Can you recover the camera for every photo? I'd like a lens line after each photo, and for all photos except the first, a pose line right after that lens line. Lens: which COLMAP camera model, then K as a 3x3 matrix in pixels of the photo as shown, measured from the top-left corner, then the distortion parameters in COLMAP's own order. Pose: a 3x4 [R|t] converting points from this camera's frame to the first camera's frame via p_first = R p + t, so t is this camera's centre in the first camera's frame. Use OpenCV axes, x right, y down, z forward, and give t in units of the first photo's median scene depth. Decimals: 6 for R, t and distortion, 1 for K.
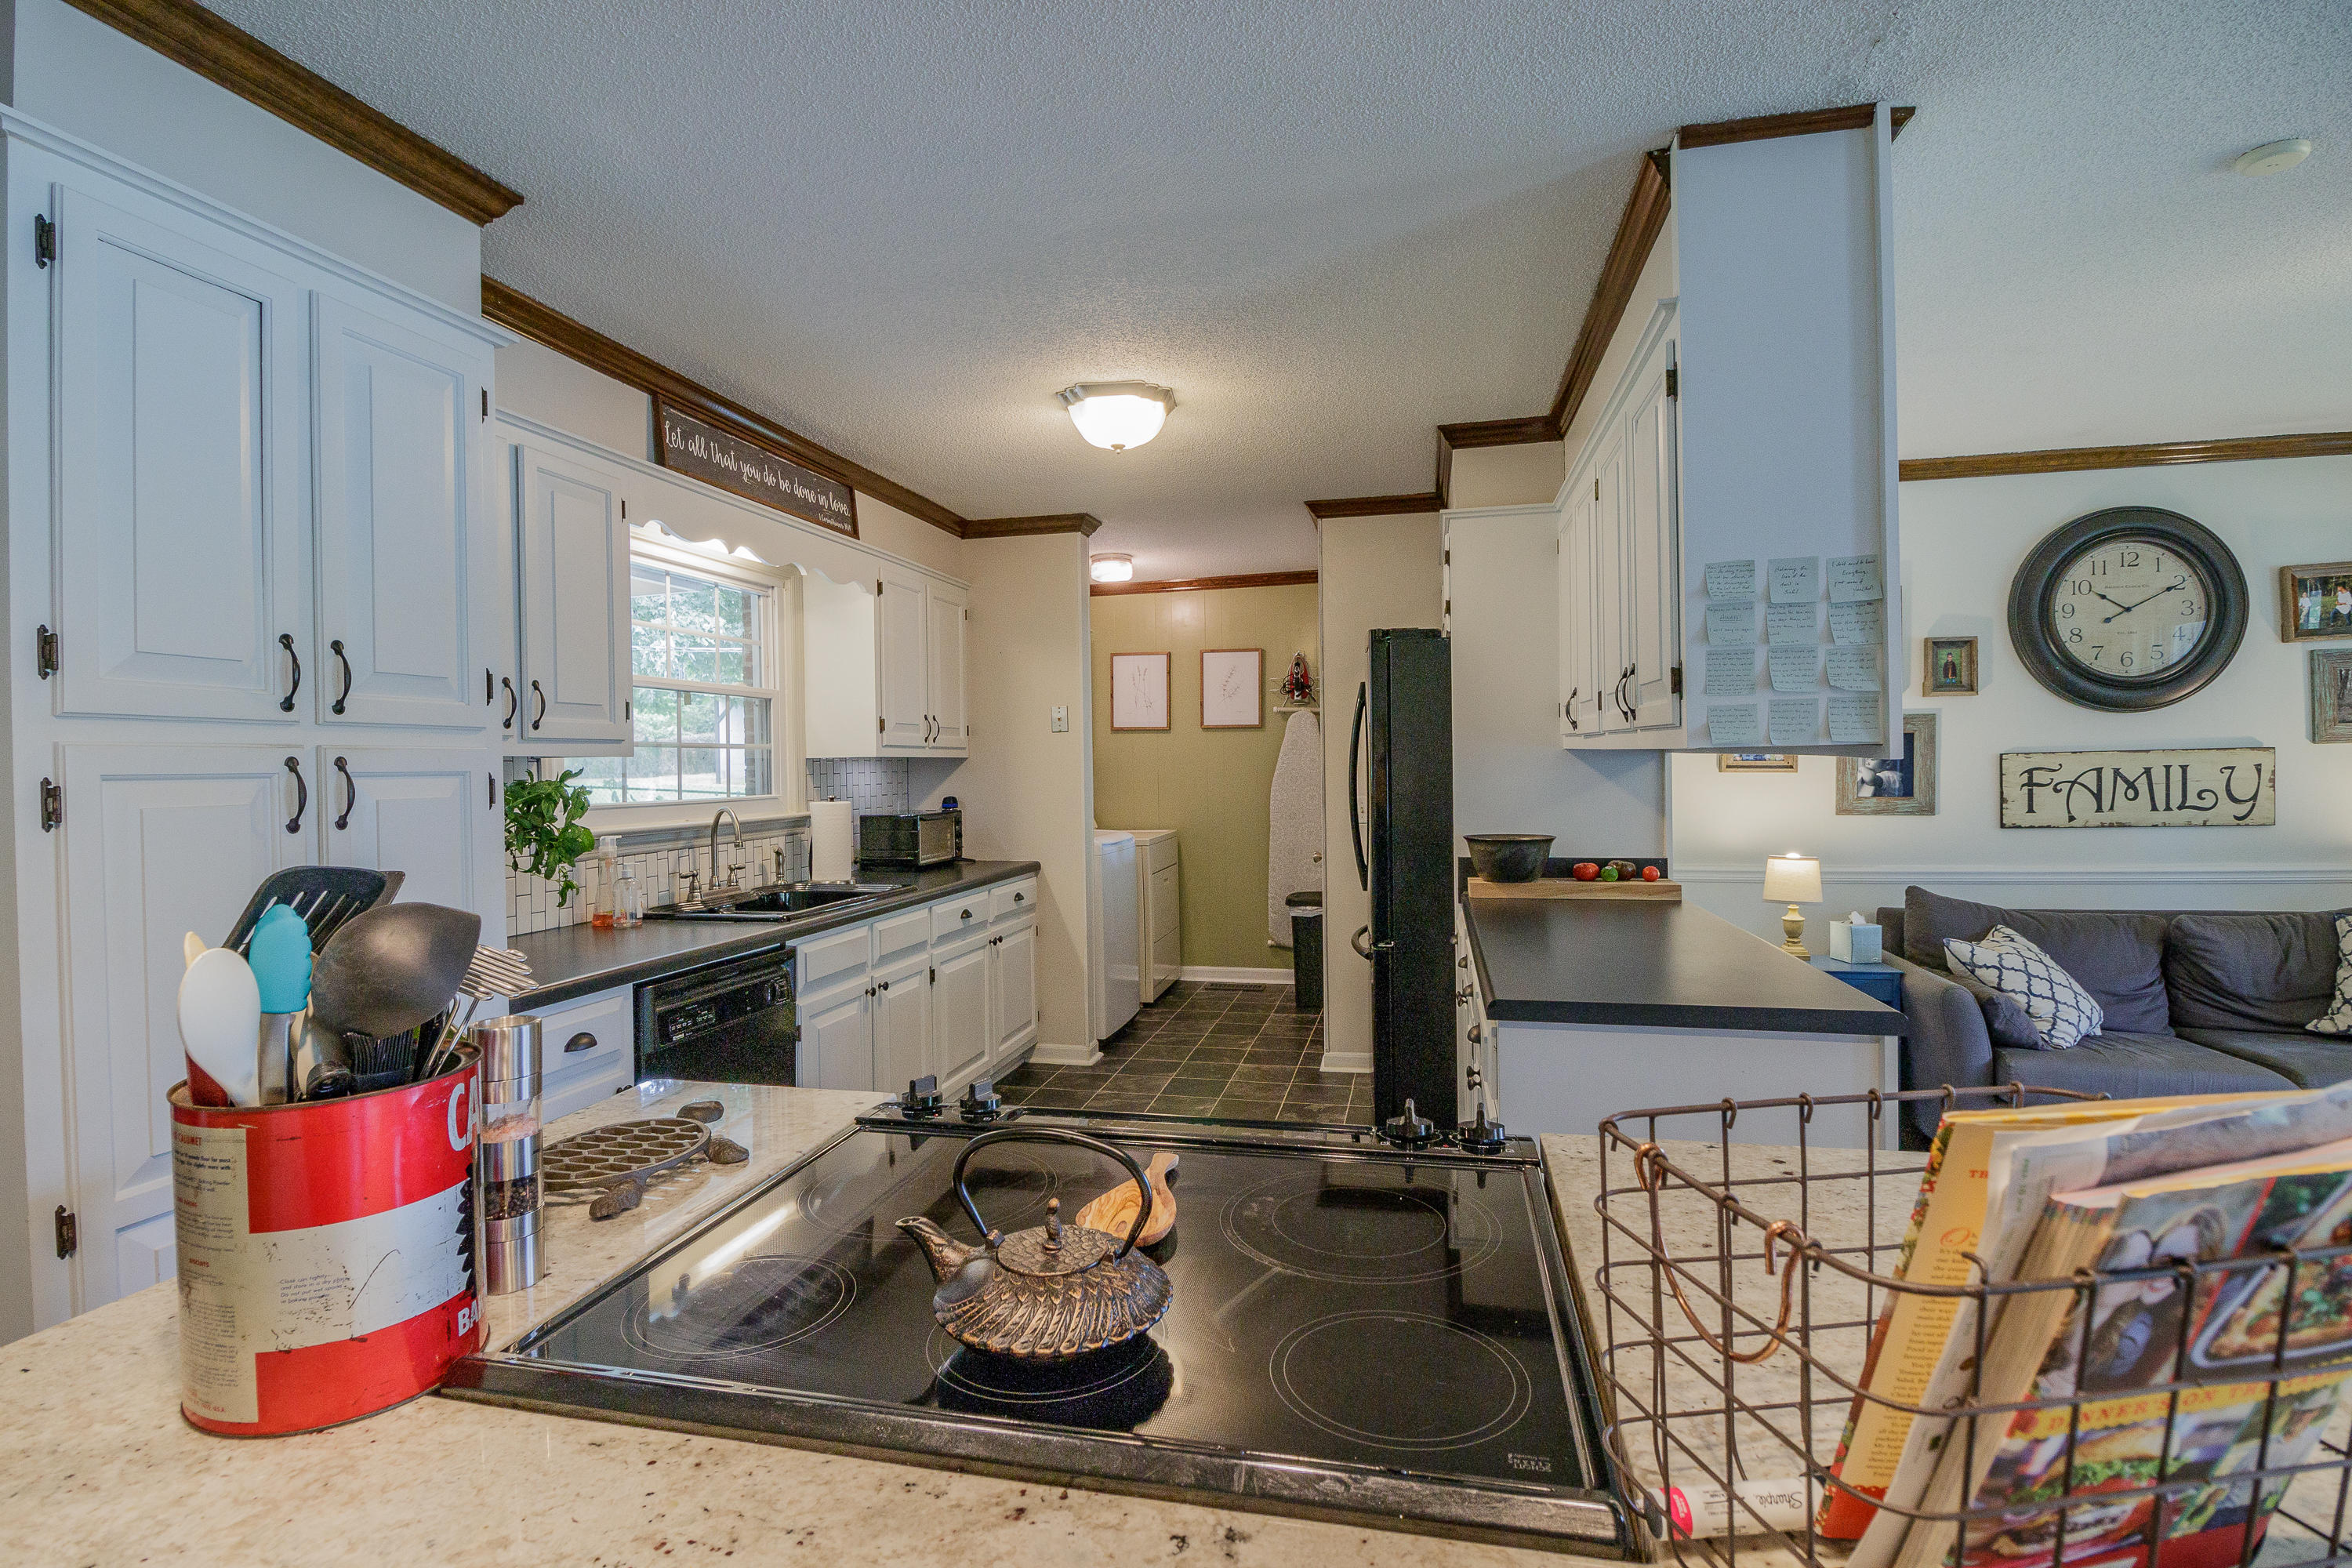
lens RADIAL K [[1094.1, 0, 1048.9], [0, 1094.1, 777.4], [0, 0, 1]] dist [-0.018557, -0.000302]
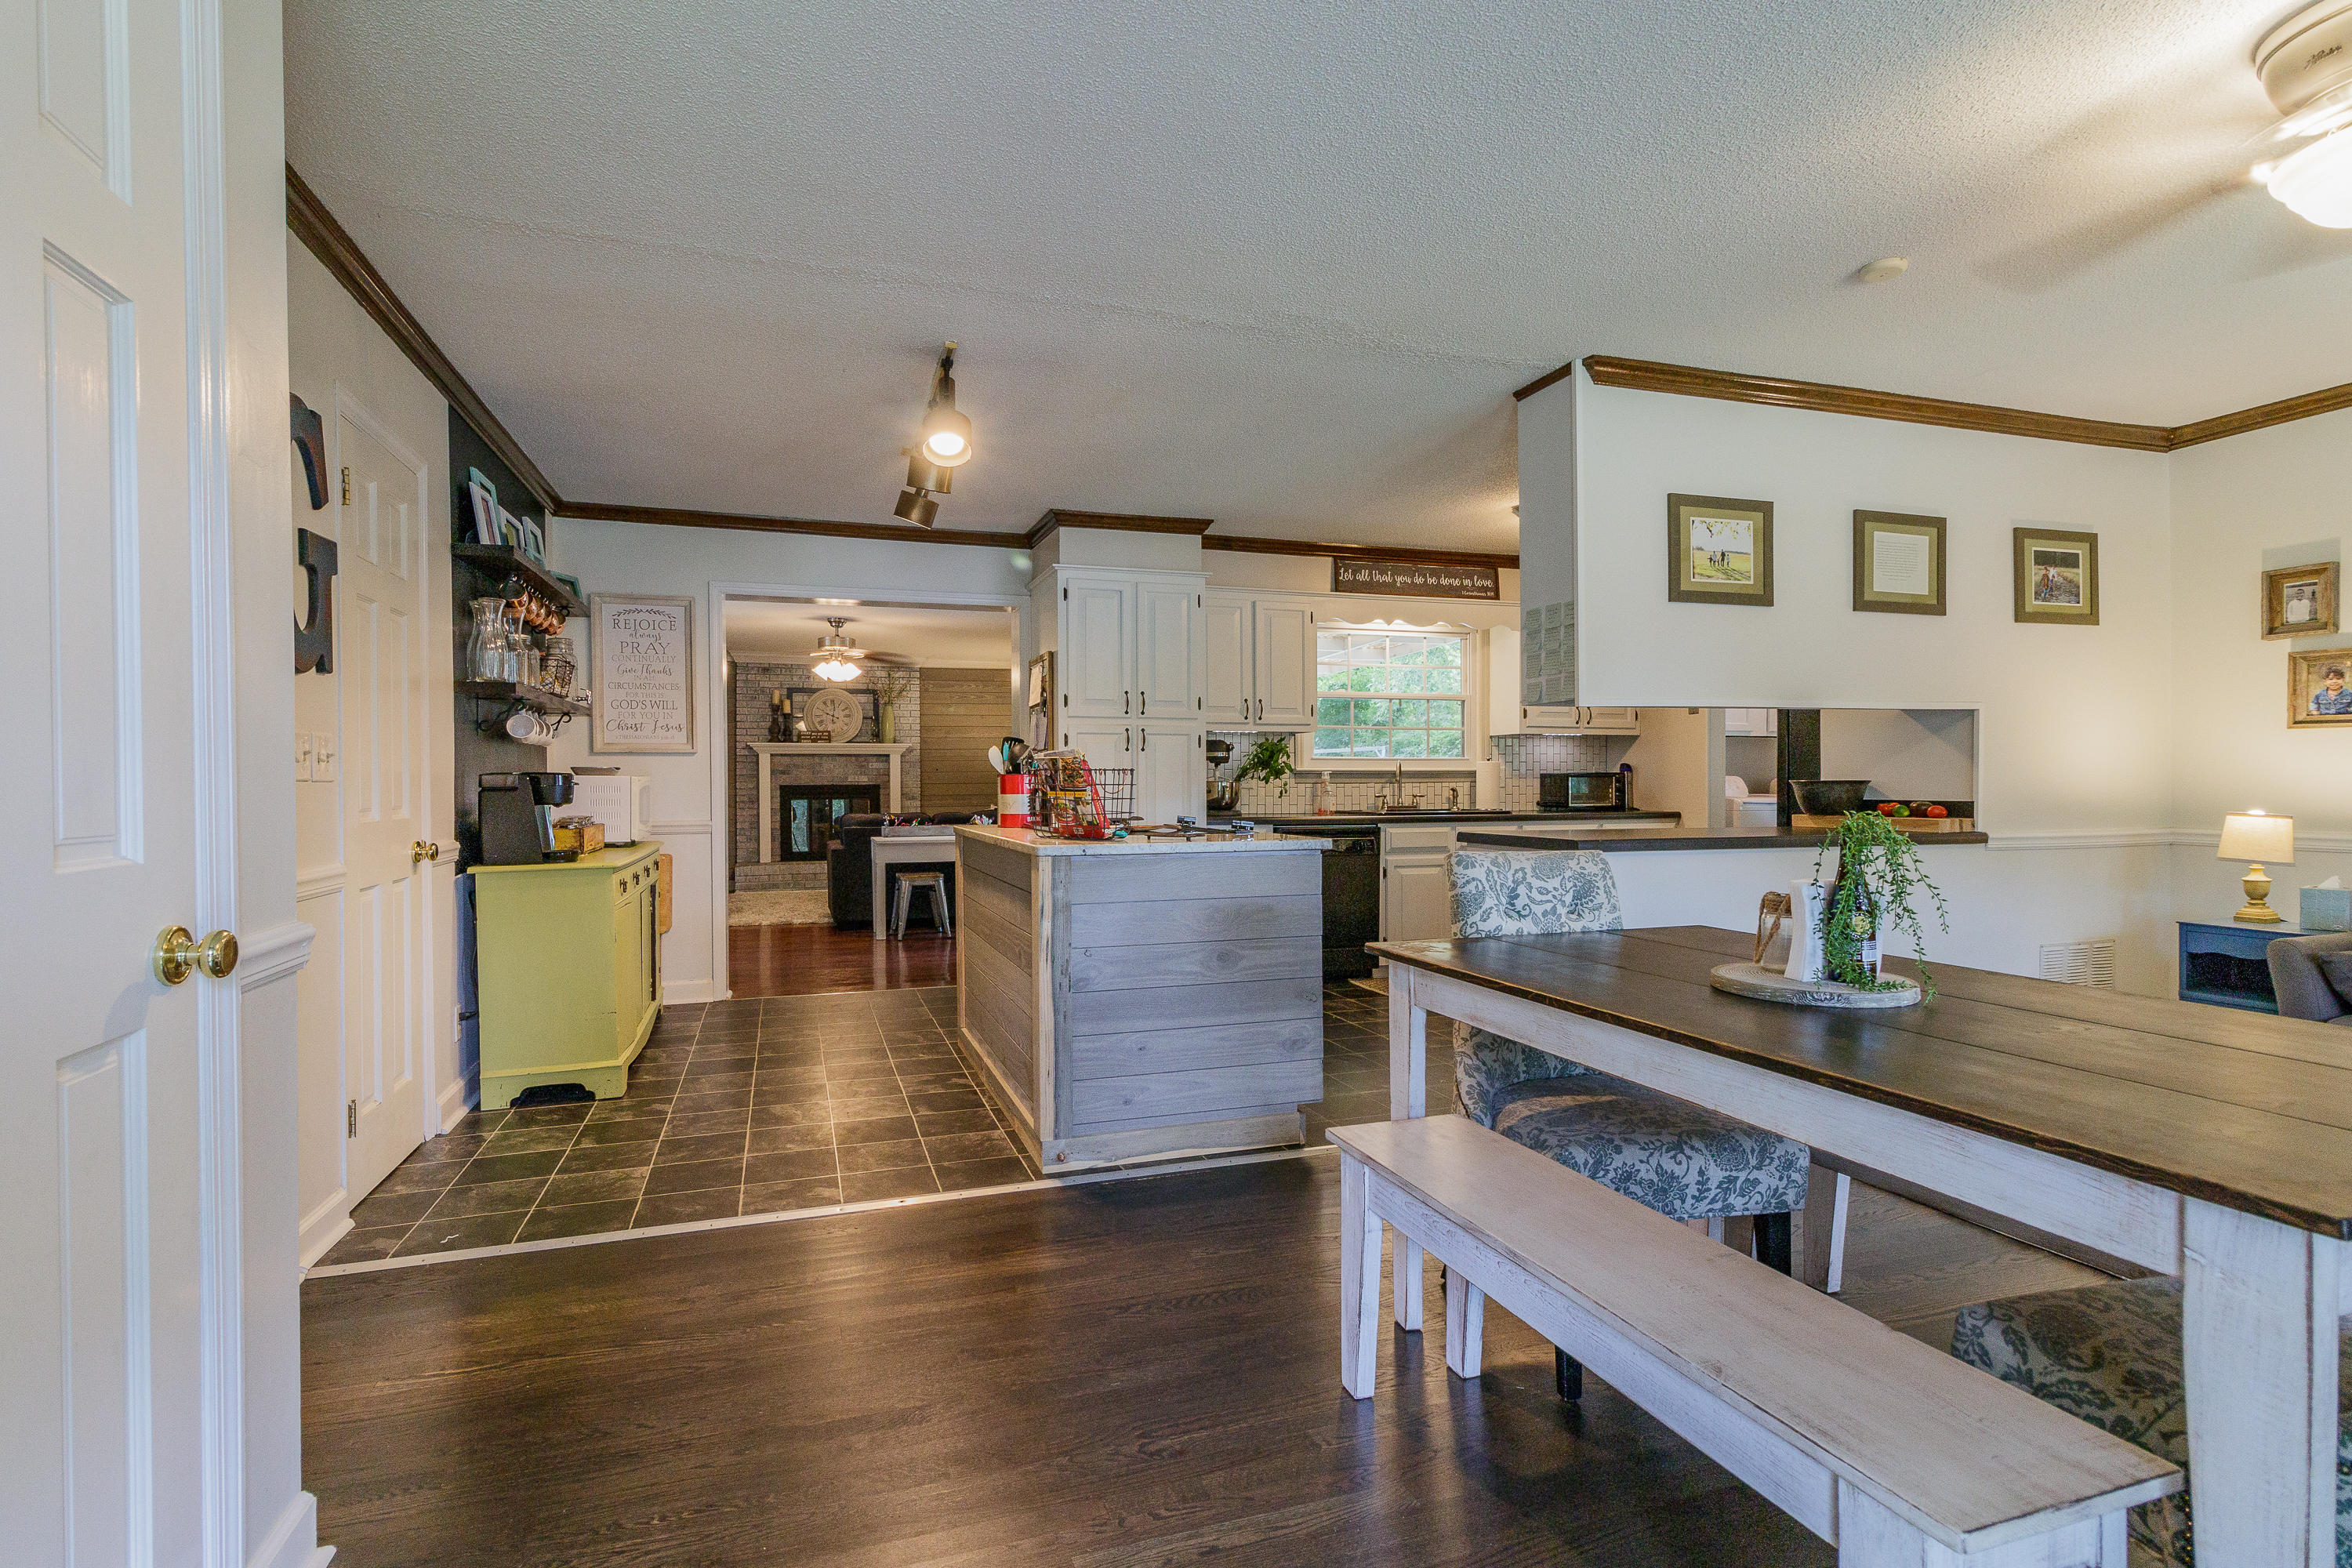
lens RADIAL K [[1118.0, 0, 1161.1], [0, 1118.0, 789.6], [0, 0, 1]] dist [0.002209, 0.000396]
pose [[0.531281, 0.017879, -0.847007, 0.996745], [-0.018332, 0.999786, 0.009606, 0.059005], [0.846997, 0.010424, 0.531495, -0.315916]]
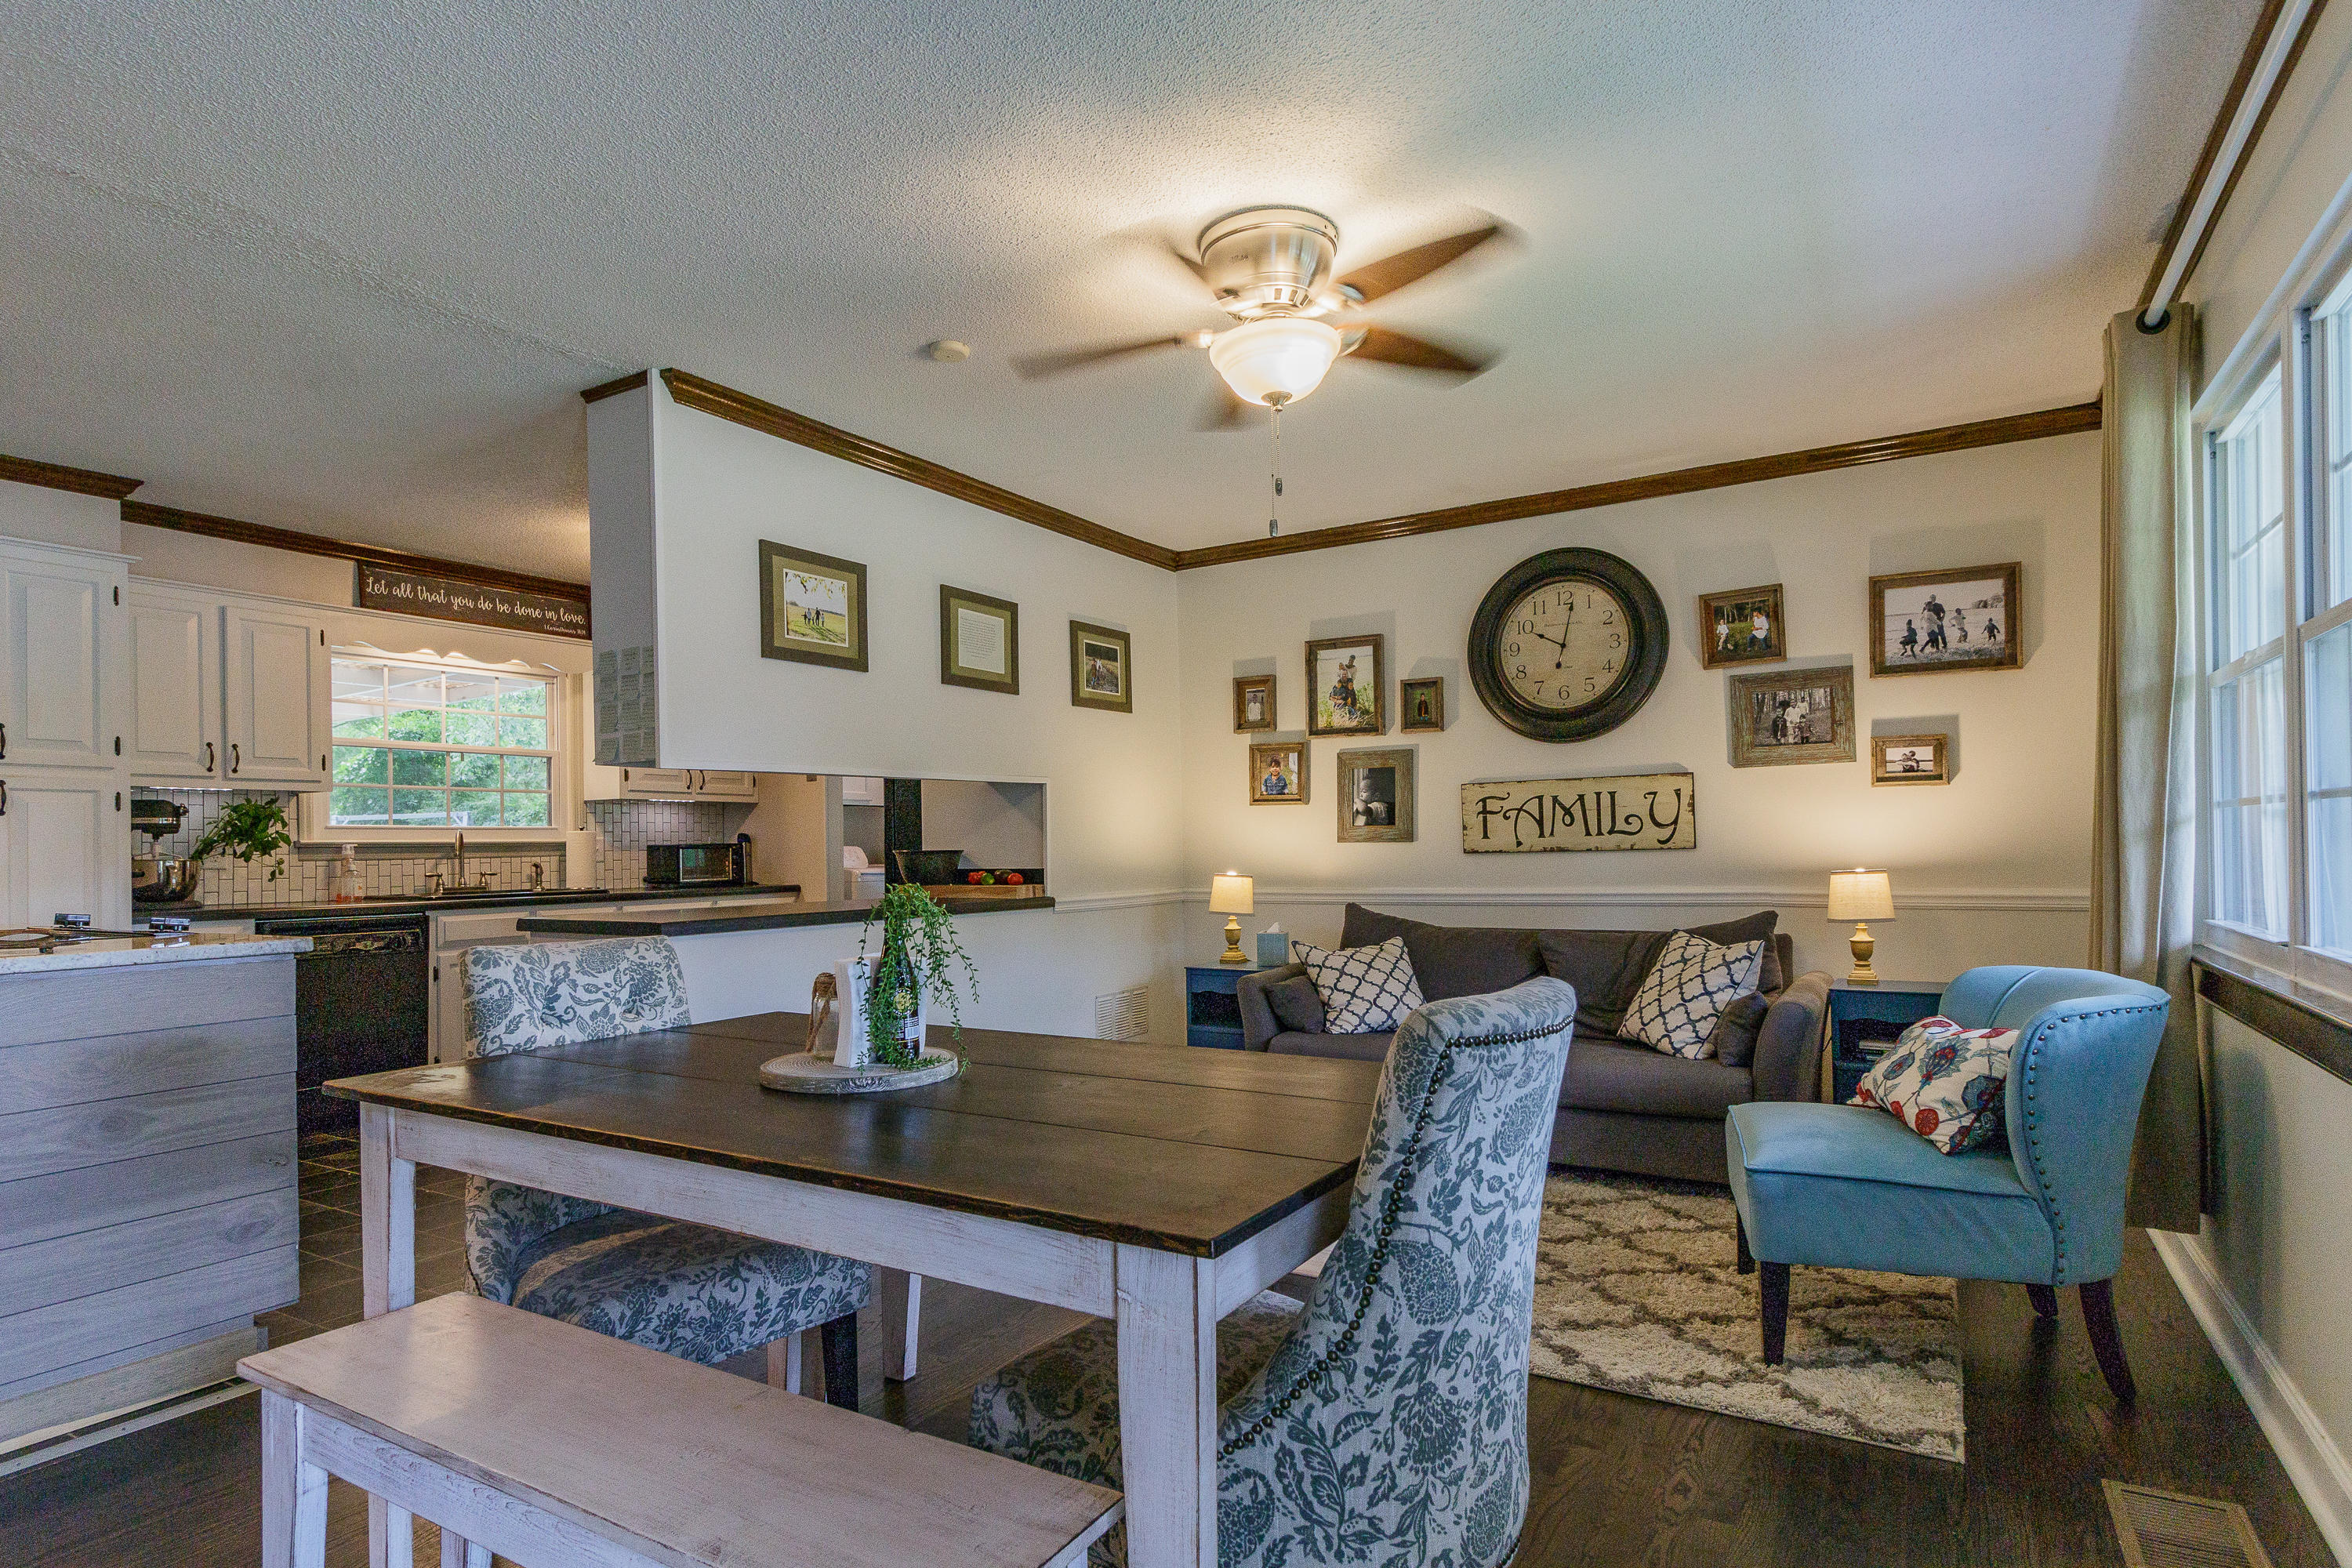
lens RADIAL K [[1226.3, 0, 1177.9], [0, 1226.3, 830.4], [0, 0, 1]] dist [0.004112, 0.000736]
pose [[0.955075, -0.002971, -0.296351, 1.010296], [-0.004464, 0.999692, -0.024409, 0.057128], [0.296332, 0.024635, 0.954767, -0.257405]]
